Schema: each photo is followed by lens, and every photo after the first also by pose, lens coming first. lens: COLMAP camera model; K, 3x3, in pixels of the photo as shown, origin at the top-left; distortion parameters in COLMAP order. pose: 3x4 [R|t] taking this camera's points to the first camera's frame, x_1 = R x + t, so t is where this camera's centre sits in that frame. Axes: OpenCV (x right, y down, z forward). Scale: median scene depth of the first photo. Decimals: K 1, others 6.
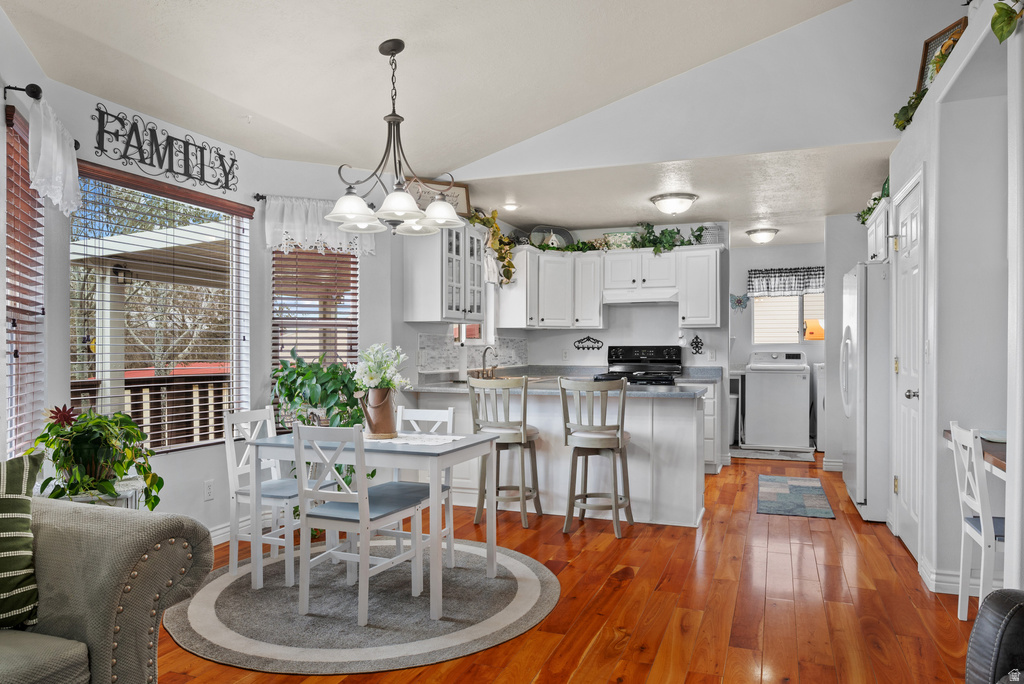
lens RADIAL K [[682.7, 0, 518.1], [0, 682.7, 353.5], [0, 0, 1]] dist [-0.000862, 0.000045]
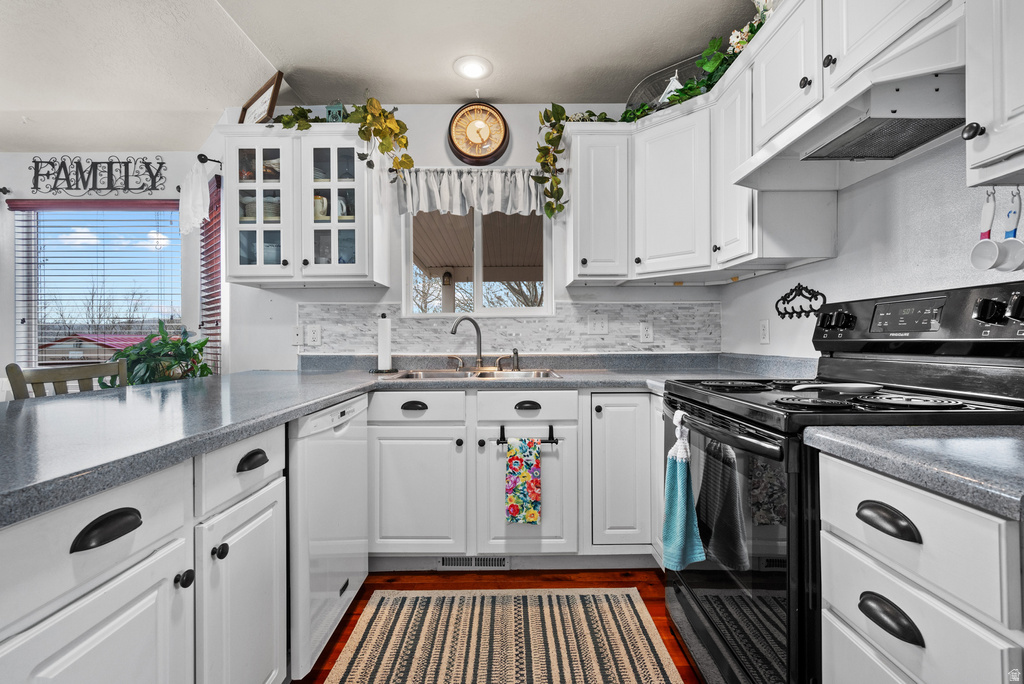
lens RADIAL K [[436.6, 0, 514.9], [0, 436.6, 338.5], [0, 0, 1]] dist [-0.003045, -0.000288]
pose [[0.360206, -0.001849, -0.932871, 0.356282], [-0.002441, 0.999993, -0.002925, 0.010006], [0.932870, 0.003331, 0.360198, 0.951306]]
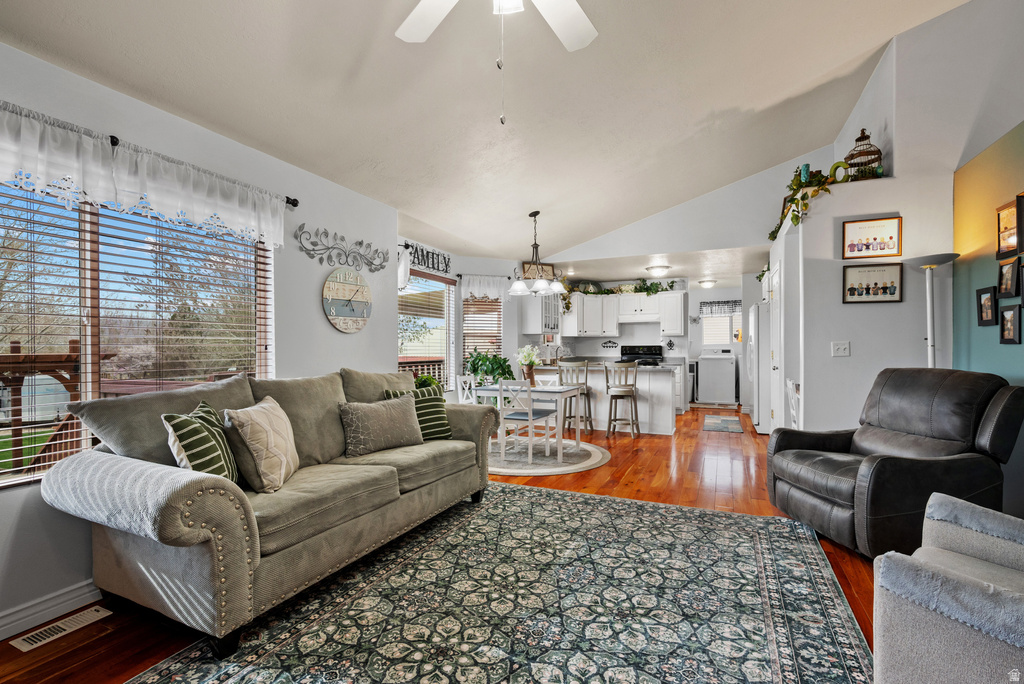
lens RADIAL K [[459.2, 0, 516.6], [0, 459.2, 348.1], [0, 0, 1]] dist [-0.000247, -0.000015]
pose [[0.998046, -0.002564, -0.062425, -0.087089], [0.002202, 0.999980, -0.005876, 0.002368], [0.062438, 0.005727, 0.998032, -0.301397]]
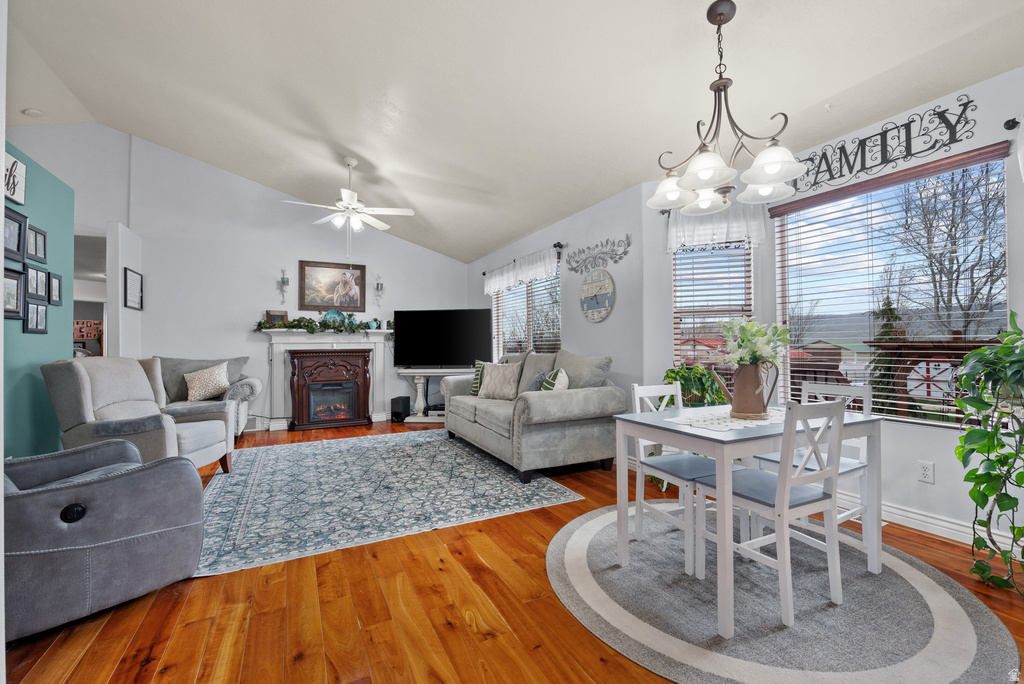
lens RADIAL K [[433.0, 0, 519.6], [0, 433.0, 349.1], [0, 0, 1]] dist [-0.004269, -0.000330]
pose [[-0.663504, 0.014910, -0.748025, 0.268617], [0.006226, 0.999877, 0.014408, 0.010561], [0.748147, 0.004902, -0.663515, 0.691329]]
